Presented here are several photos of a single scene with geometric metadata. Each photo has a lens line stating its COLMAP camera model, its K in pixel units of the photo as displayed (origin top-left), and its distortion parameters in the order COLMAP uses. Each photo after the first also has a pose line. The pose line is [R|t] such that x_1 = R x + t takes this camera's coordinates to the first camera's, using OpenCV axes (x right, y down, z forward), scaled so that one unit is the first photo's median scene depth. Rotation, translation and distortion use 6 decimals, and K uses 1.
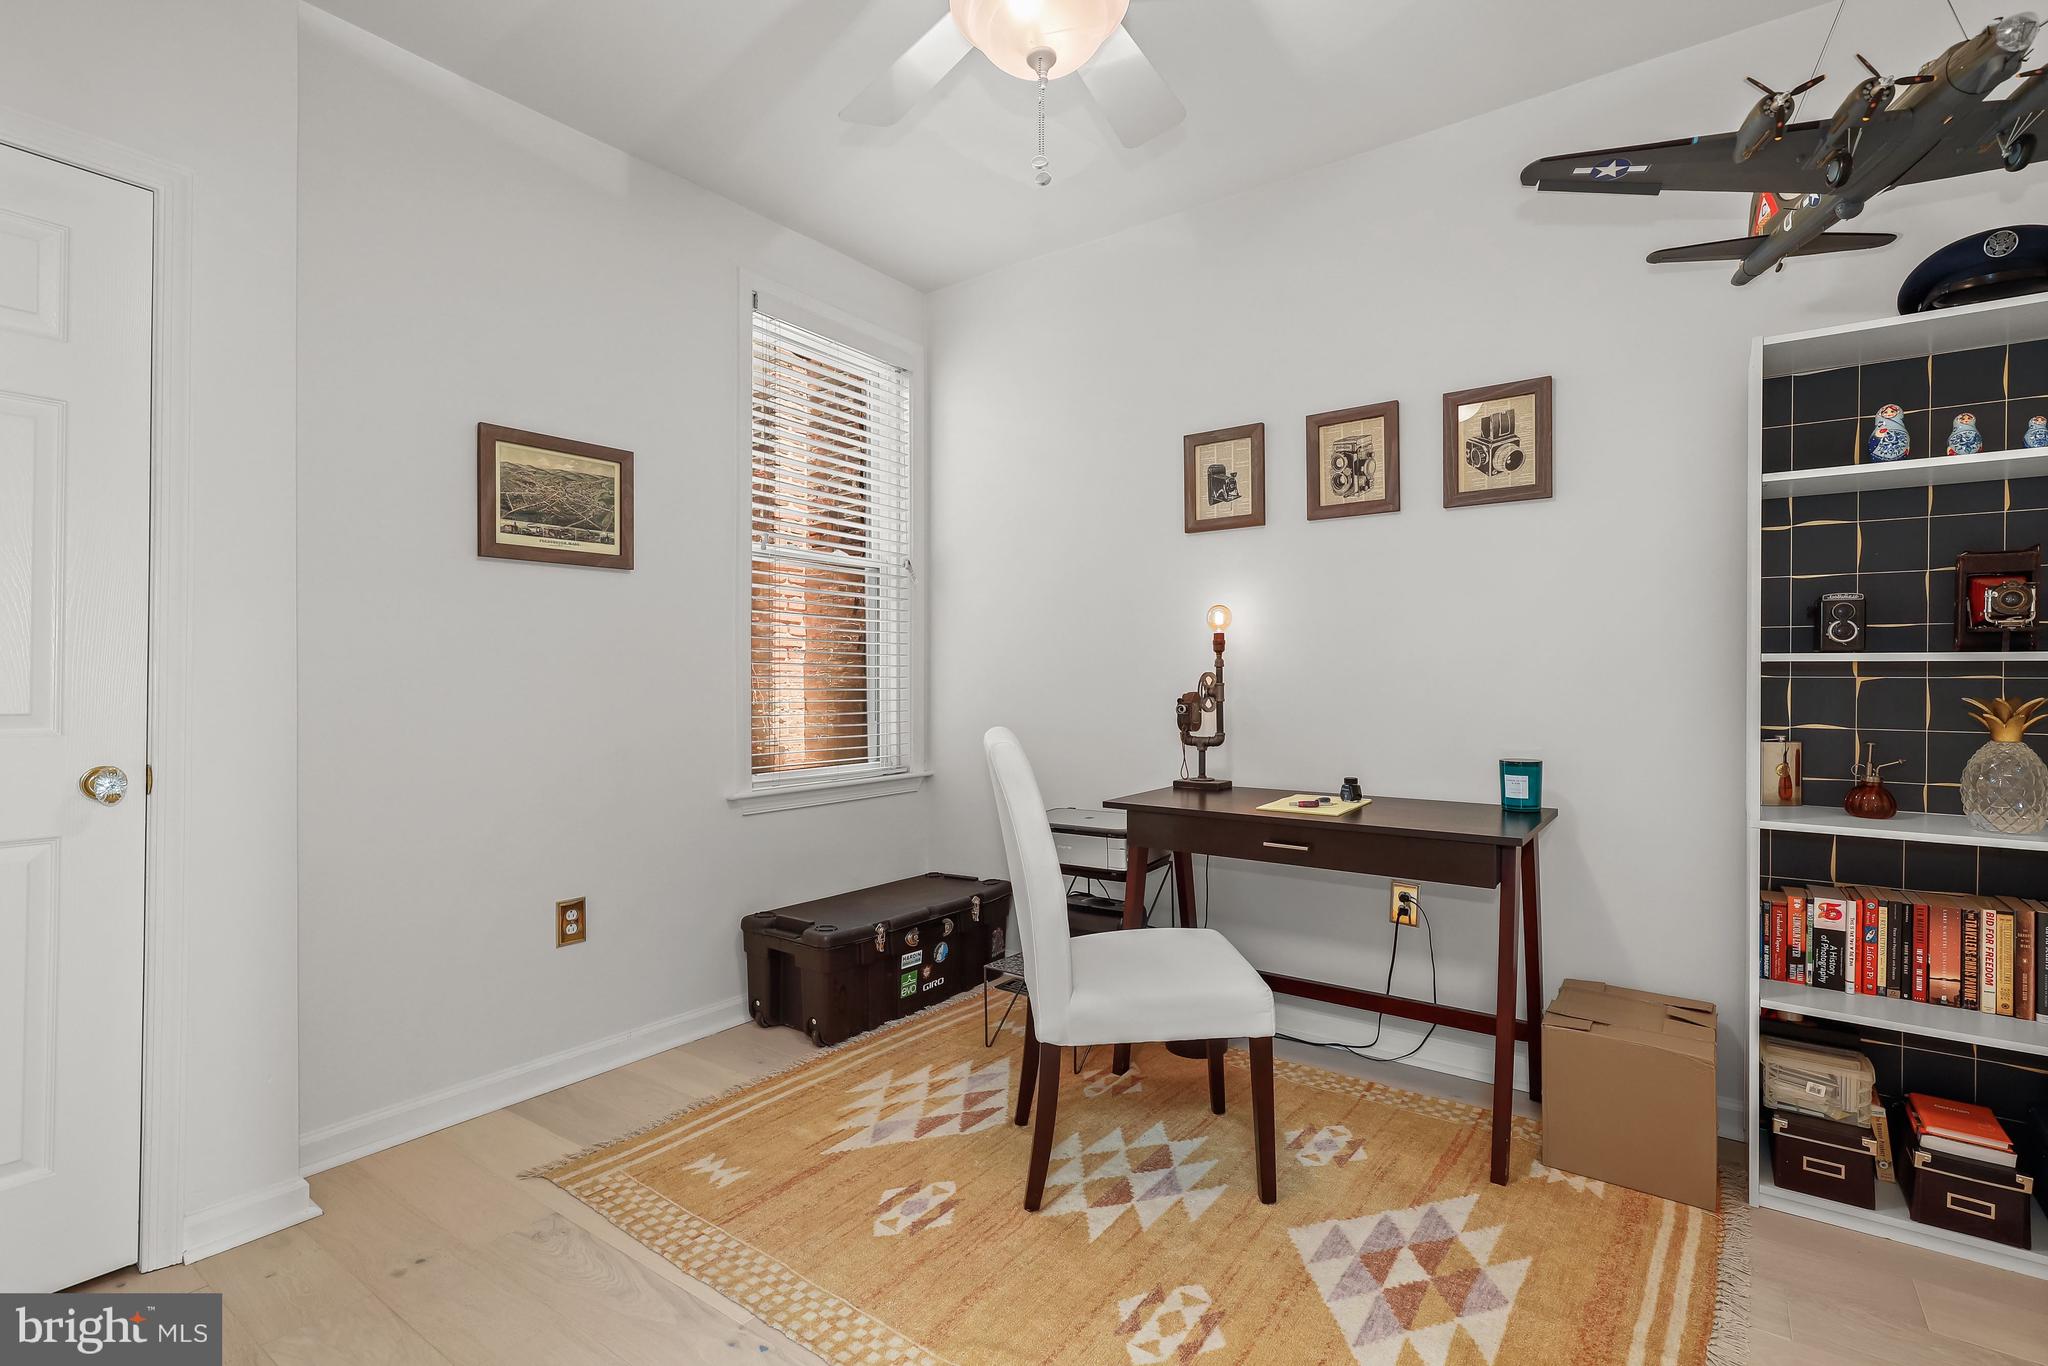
lens RADIAL K [[933.9, 0, 1008.0], [0, 933.9, 681.1], [0, 0, 1]] dist [0.001174, -0.000486]
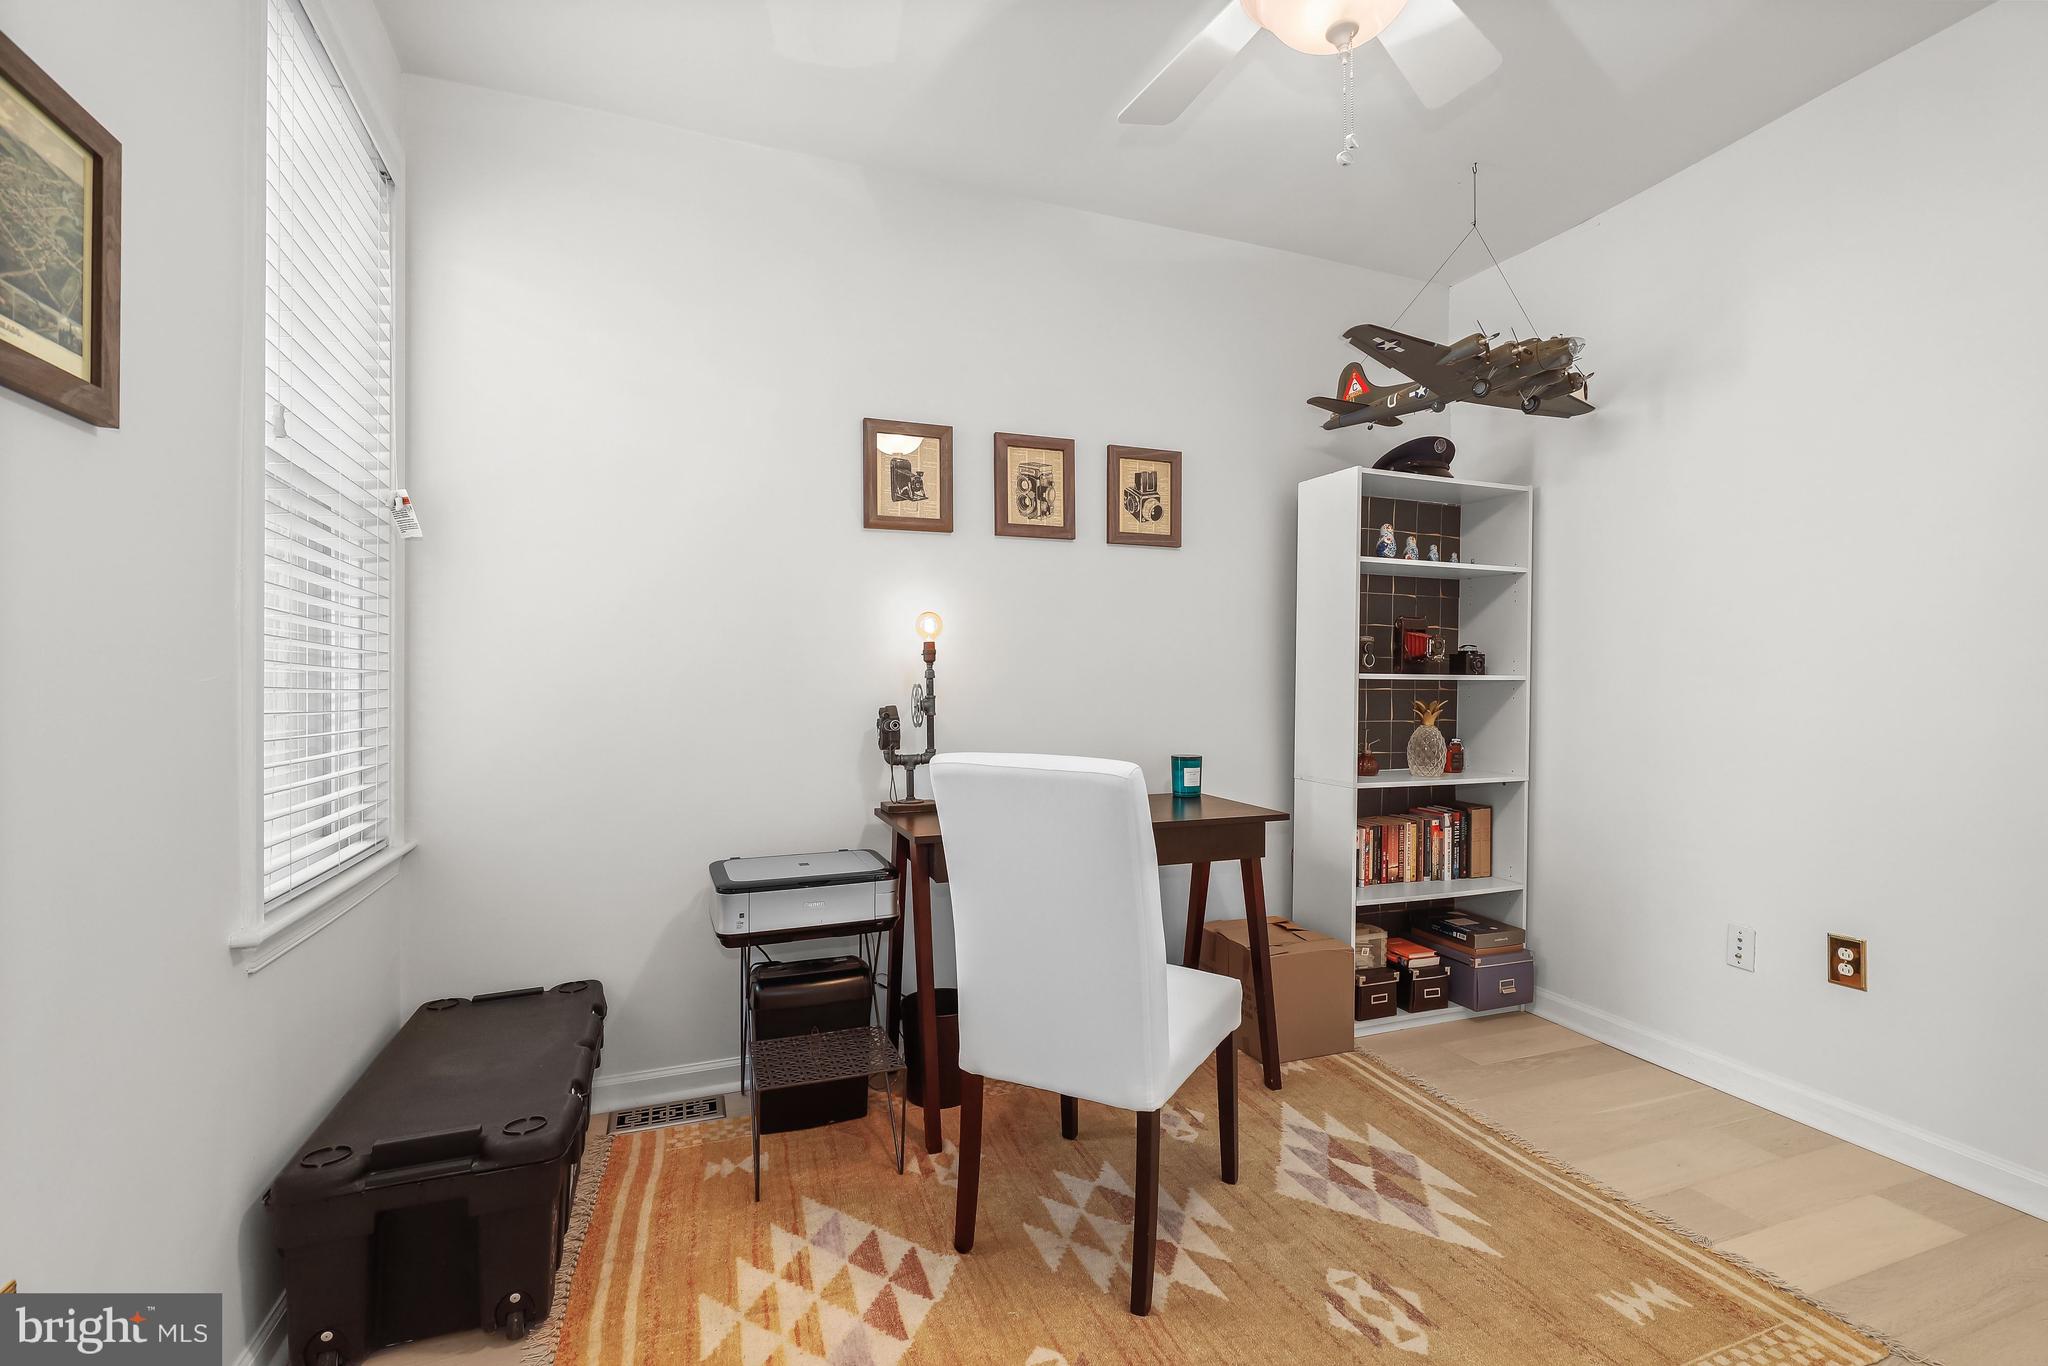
lens RADIAL K [[933.9, 0, 1013.4], [0, 933.9, 685.2], [0, 0, 1]] dist [0.001174, -0.000486]
pose [[0.539454, 0.003785, 0.842007, -0.558946], [0.005184, 0.999956, -0.007817, -0.000772], [-0.841999, 0.008582, 0.539411, 0.467723]]
